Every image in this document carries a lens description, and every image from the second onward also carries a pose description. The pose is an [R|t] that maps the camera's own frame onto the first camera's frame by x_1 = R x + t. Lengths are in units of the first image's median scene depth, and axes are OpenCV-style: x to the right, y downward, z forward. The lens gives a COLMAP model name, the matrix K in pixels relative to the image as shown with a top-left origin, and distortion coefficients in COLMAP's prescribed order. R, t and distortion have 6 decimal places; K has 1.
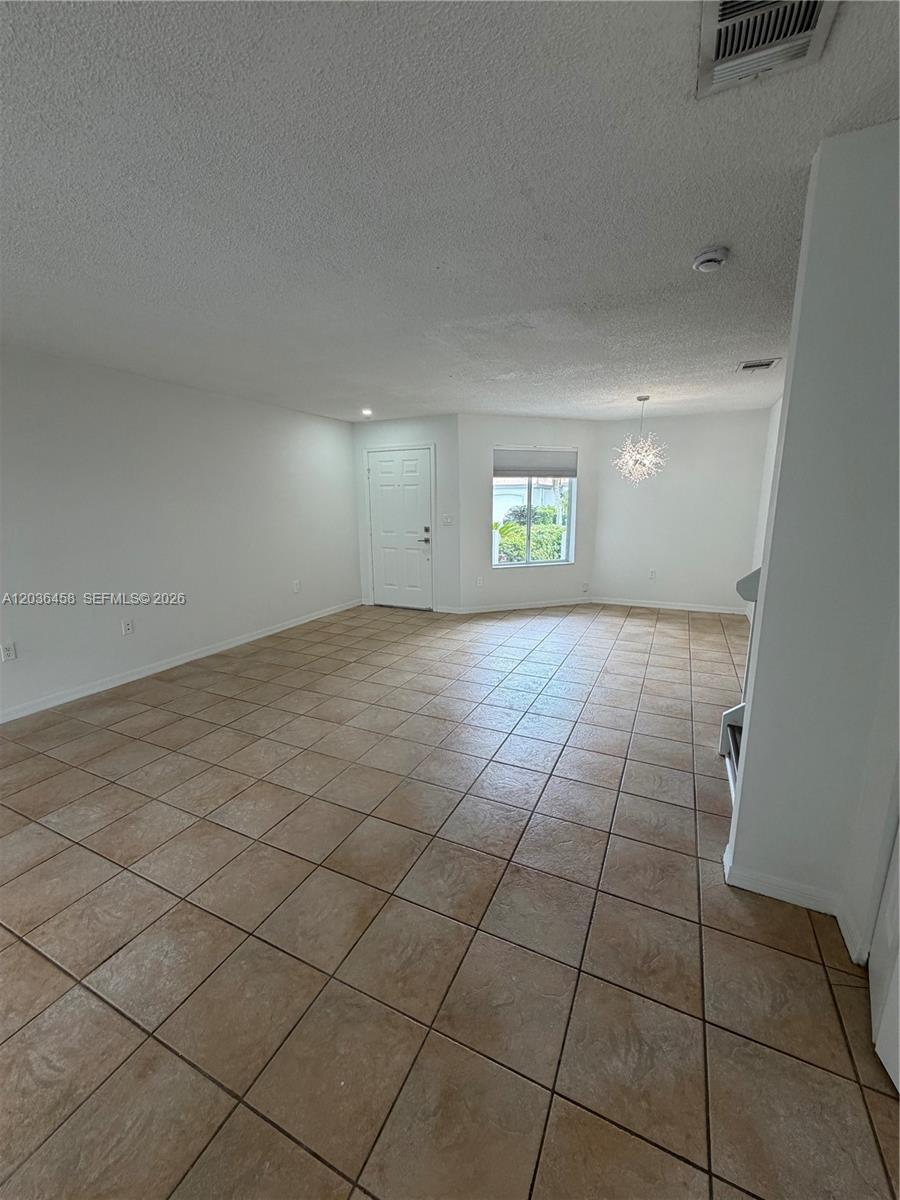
lens RADIAL K [[479.9, 0, 454.0], [0, 479.9, 595.5], [0, 0, 1]] dist [-0.001762, 0.000273]
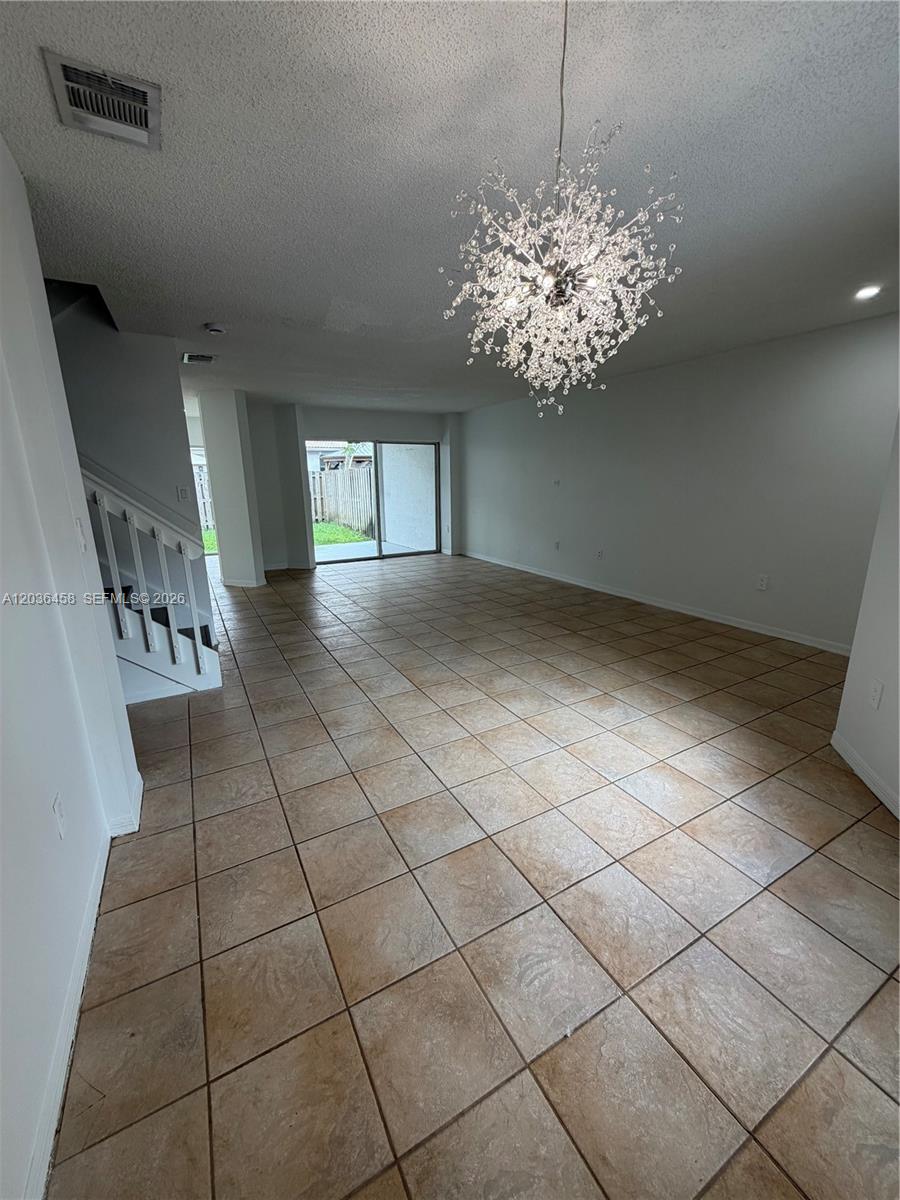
lens RADIAL K [[479.9, 0, 454.8], [0, 479.9, 602.6], [0, 0, 1]] dist [-0.001762, 0.000273]
pose [[-0.580129, 0.224134, -0.783080, 0.648483], [-0.144458, 0.917843, 0.369725, -0.232721], [0.801612, 0.327610, -0.500089, 1.170638]]
